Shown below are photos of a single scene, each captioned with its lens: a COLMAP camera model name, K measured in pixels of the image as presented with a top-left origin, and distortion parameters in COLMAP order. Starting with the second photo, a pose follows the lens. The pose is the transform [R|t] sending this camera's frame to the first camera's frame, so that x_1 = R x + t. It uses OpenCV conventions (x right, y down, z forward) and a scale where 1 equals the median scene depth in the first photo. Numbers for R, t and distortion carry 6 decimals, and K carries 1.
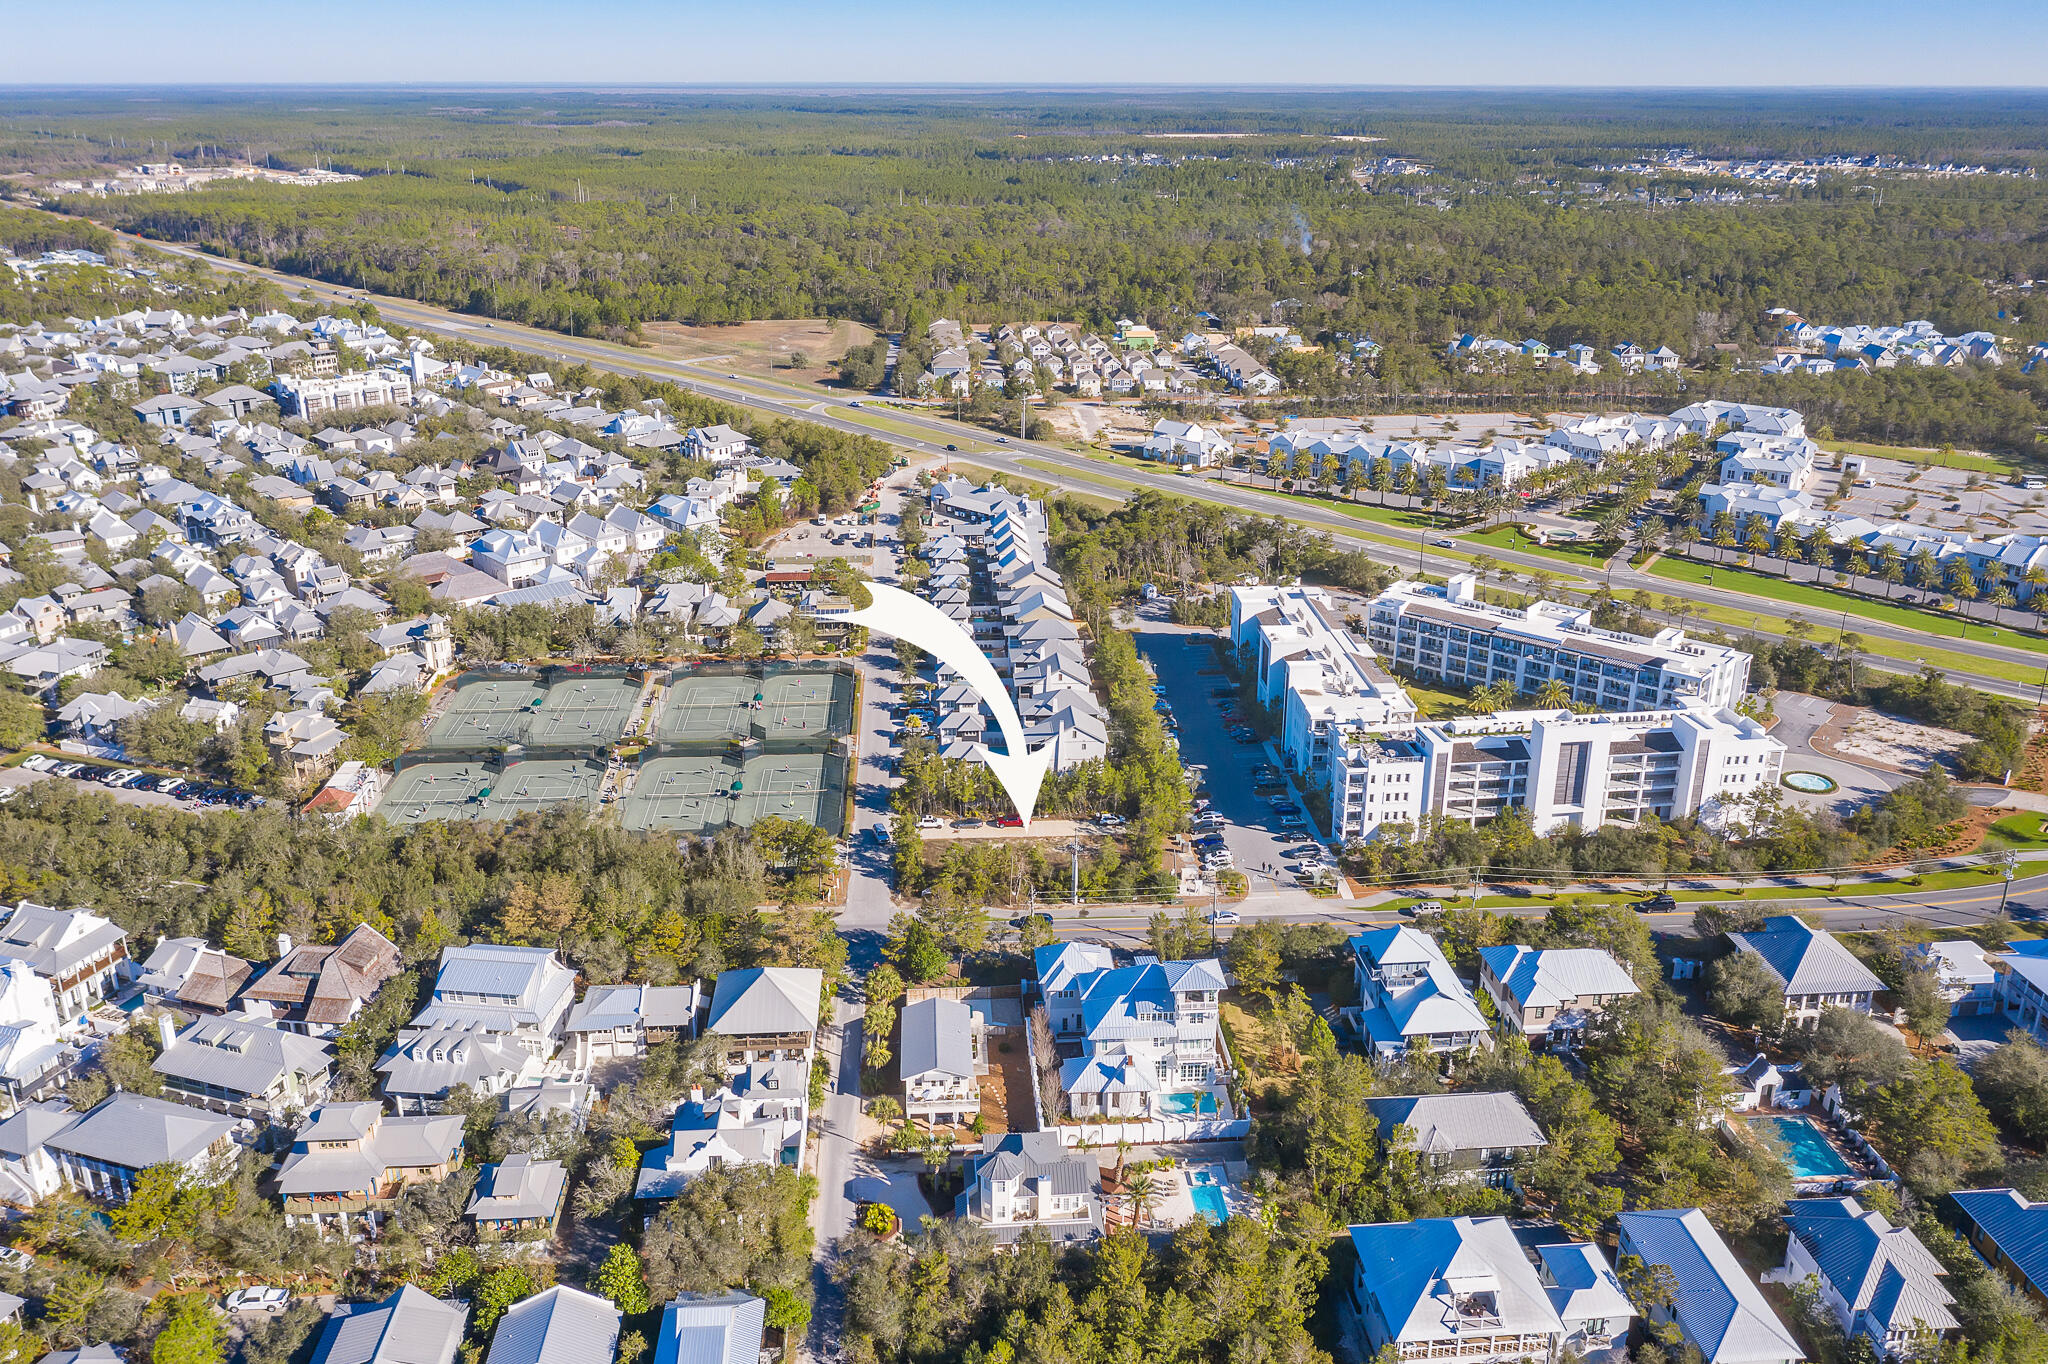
lens RADIAL K [[1631.6, 0, 1043.0], [0, 1631.6, 681.0], [0, 0, 1]] dist [-0.010630, 0.005381]
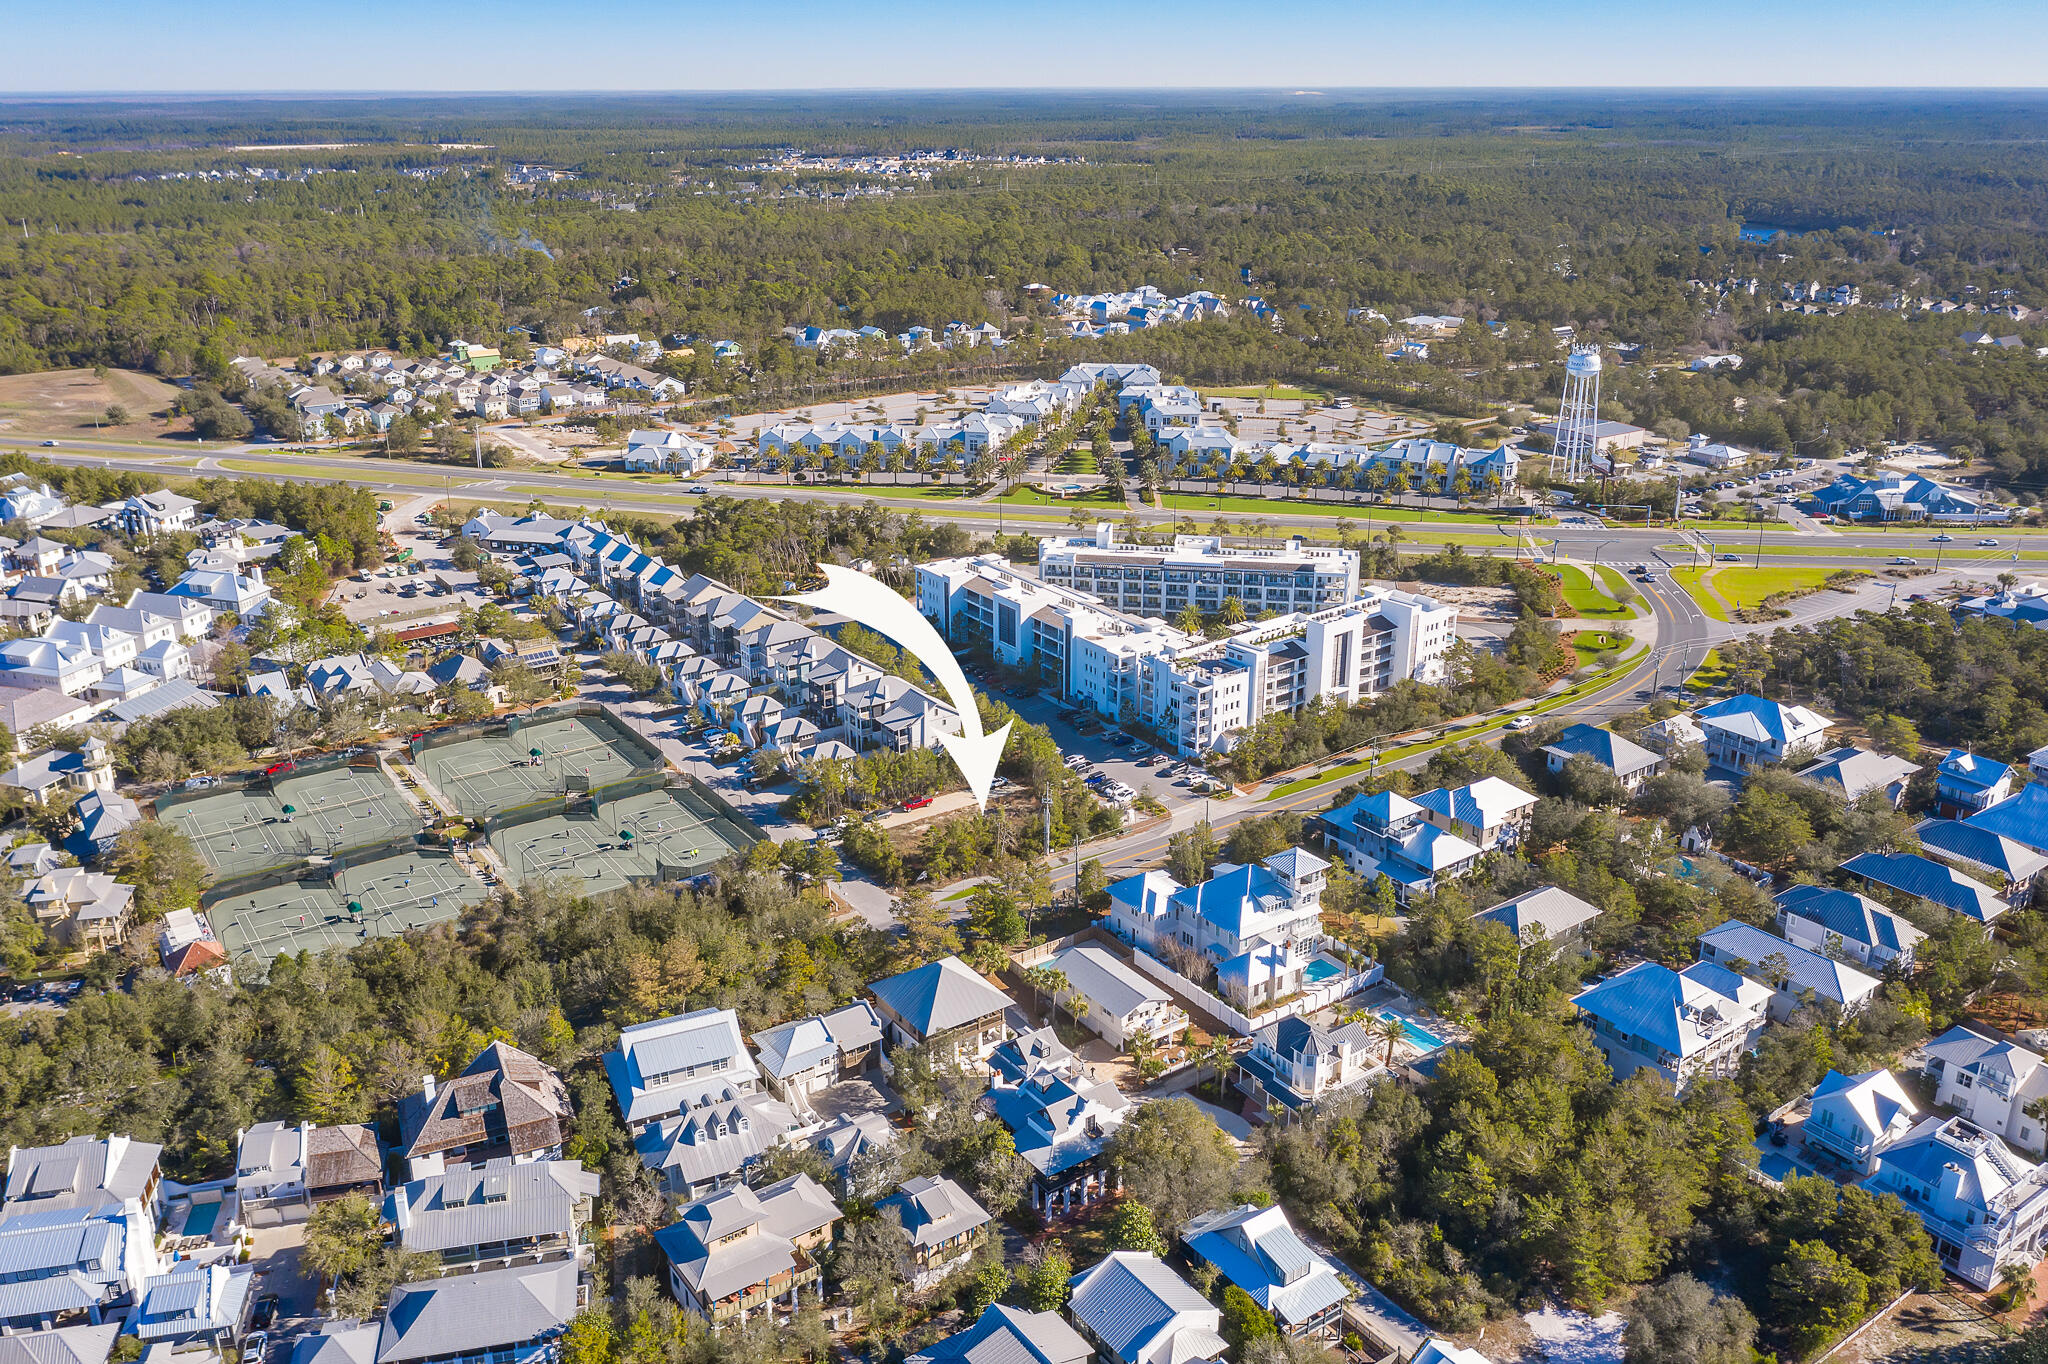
lens RADIAL K [[1631.6, 0, 1043.0], [0, 1631.6, 681.0], [0, 0, 1]] dist [-0.010630, 0.005381]
pose [[0.852737, -0.182625, 0.489376, -0.360289], [0.183883, 0.981871, 0.045999, -0.018726], [-0.488904, 0.050763, 0.870859, 0.048051]]
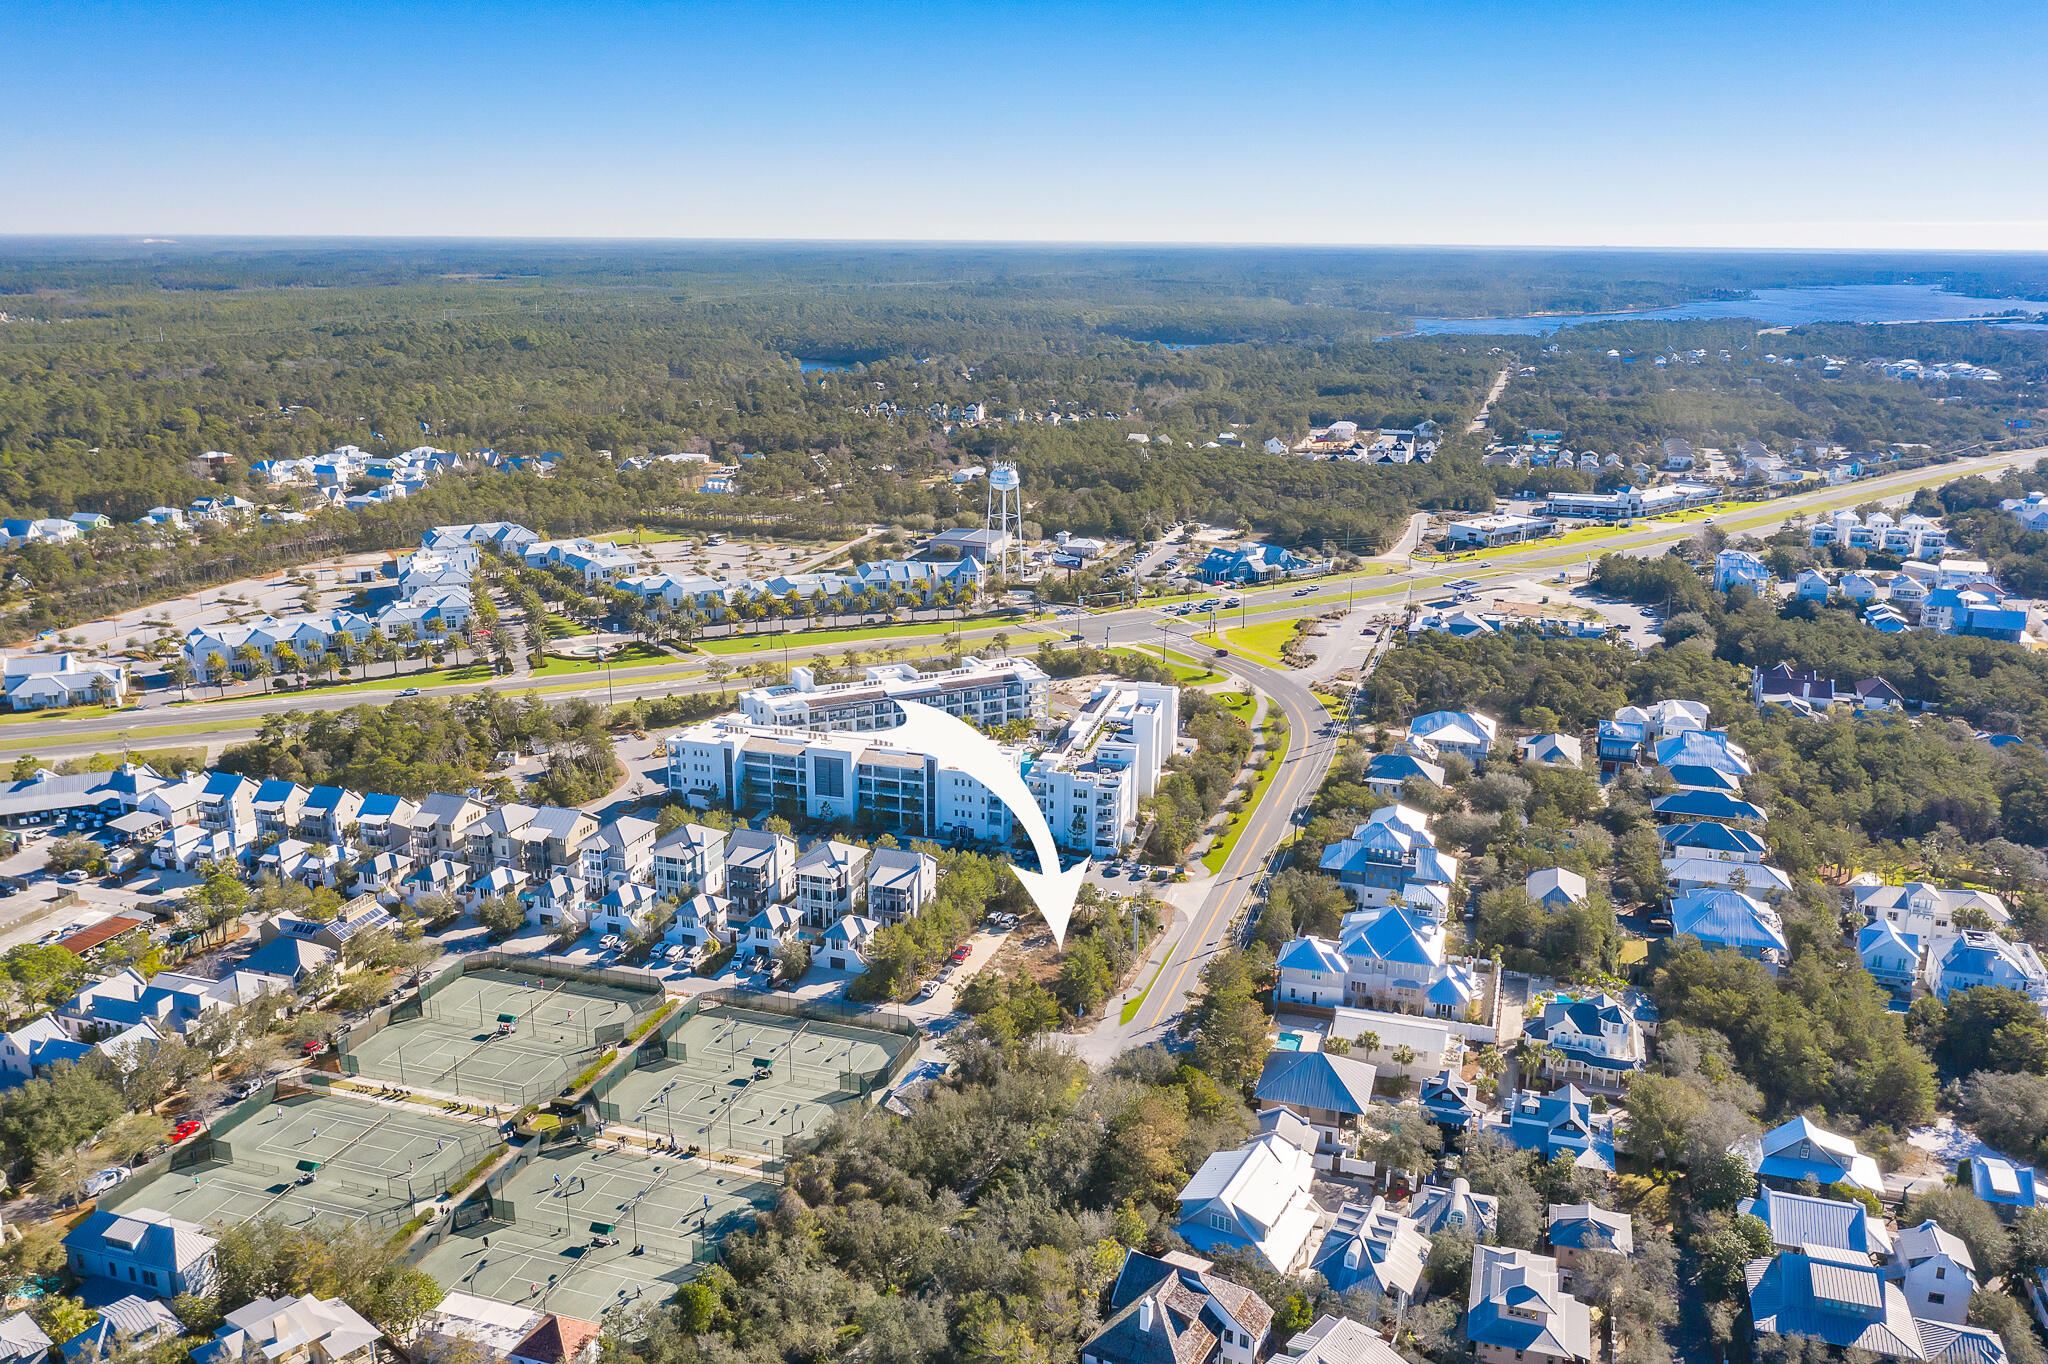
lens RADIAL K [[1631.6, 0, 1043.0], [0, 1631.6, 681.0], [0, 0, 1]] dist [-0.010630, 0.005381]
pose [[0.370824, -0.244538, 0.895930, -0.697198], [0.316506, 0.940235, 0.125630, -0.147850], [-0.873106, 0.236981, 0.426059, 0.396392]]
